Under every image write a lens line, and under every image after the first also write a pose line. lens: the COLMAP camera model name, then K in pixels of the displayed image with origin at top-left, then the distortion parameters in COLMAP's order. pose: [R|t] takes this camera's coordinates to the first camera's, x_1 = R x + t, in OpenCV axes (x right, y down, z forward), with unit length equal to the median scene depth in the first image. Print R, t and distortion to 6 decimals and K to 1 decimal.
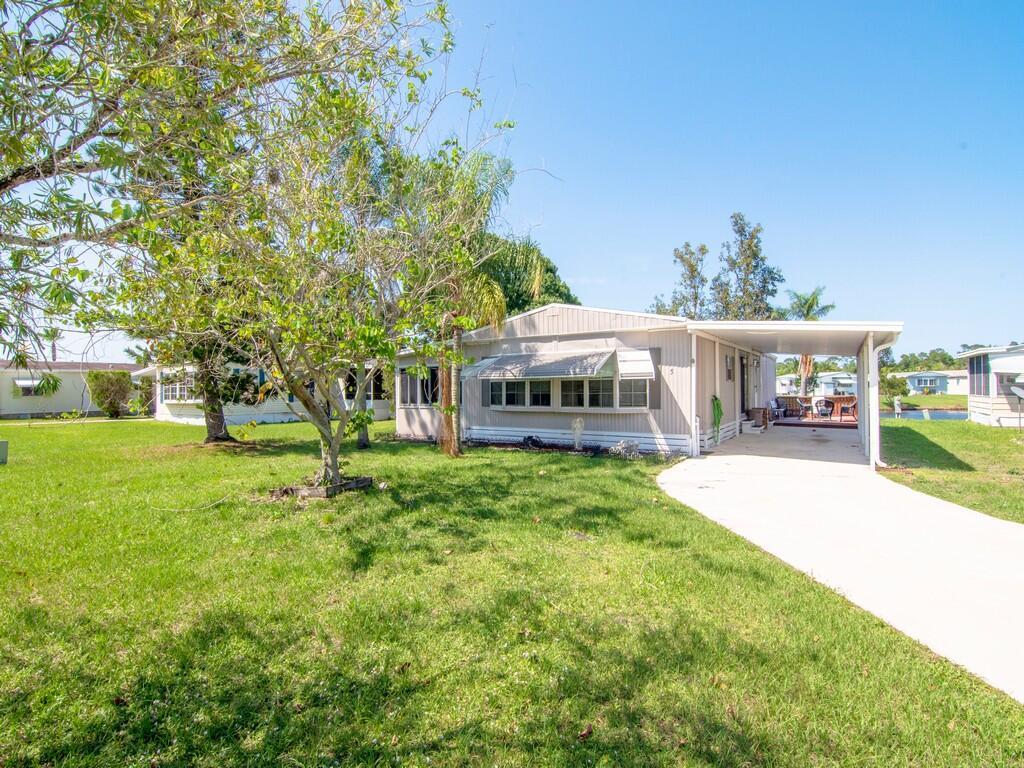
lens RADIAL K [[493.3, 0, 508.8], [0, 493.3, 383.0], [0, 0, 1]] dist [-0.000962, -0.016209]
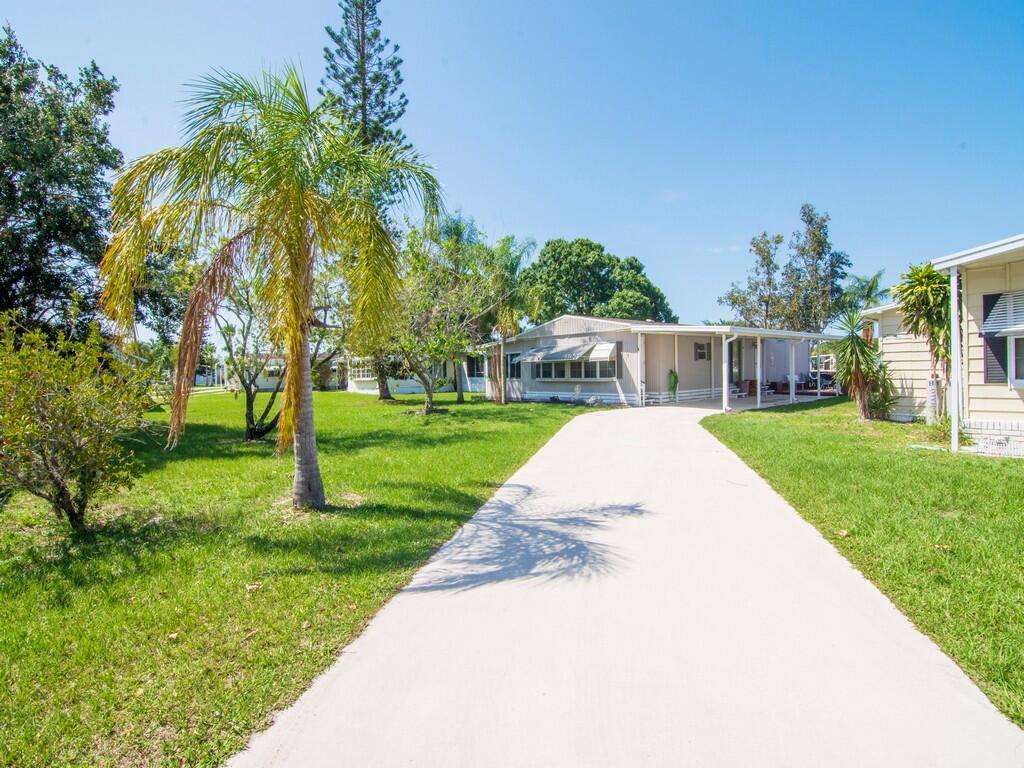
lens RADIAL K [[493.3, 0, 508.8], [0, 493.3, 383.0], [0, 0, 1]] dist [-0.000962, -0.016209]
pose [[0.958292, -0.003706, -0.285766, 0.339162], [0.014836, 0.999213, 0.036796, 0.001062], [0.285405, -0.039501, 0.957593, -0.564152]]
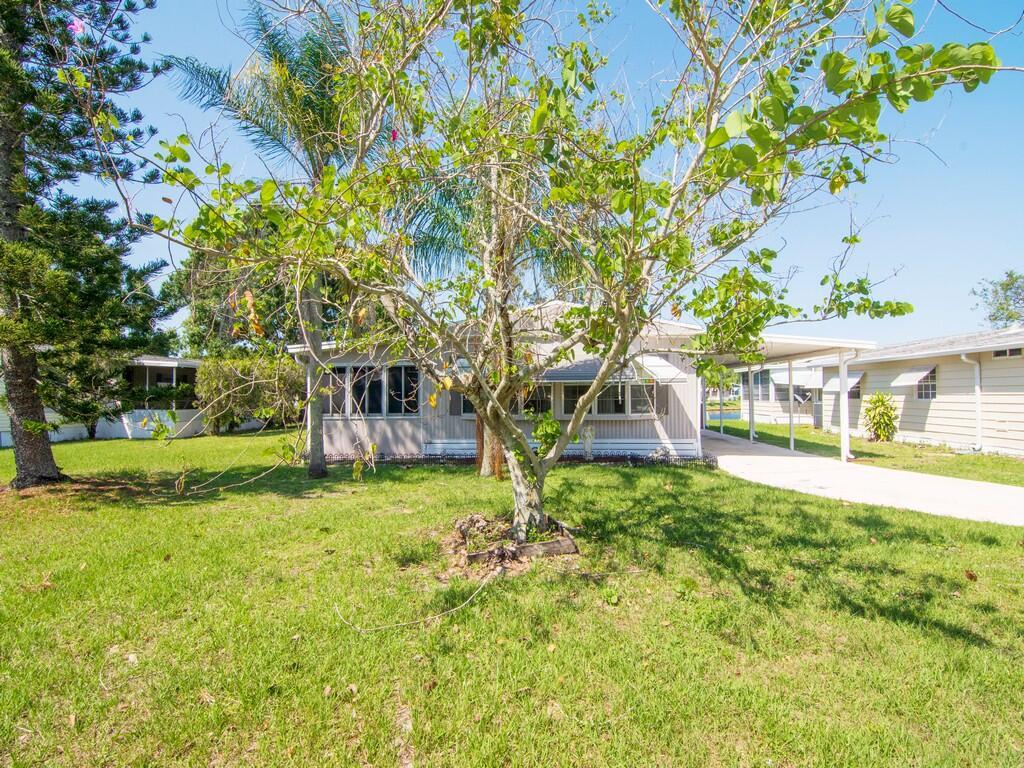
lens RADIAL K [[493.3, 0, 508.8], [0, 493.3, 383.0], [0, 0, 1]] dist [-0.000962, -0.016209]
pose [[0.869711, 0.014612, 0.493345, -0.391917], [-0.007659, 0.999841, -0.016111, 0.005244], [-0.493501, 0.010233, 0.869685, 0.226133]]
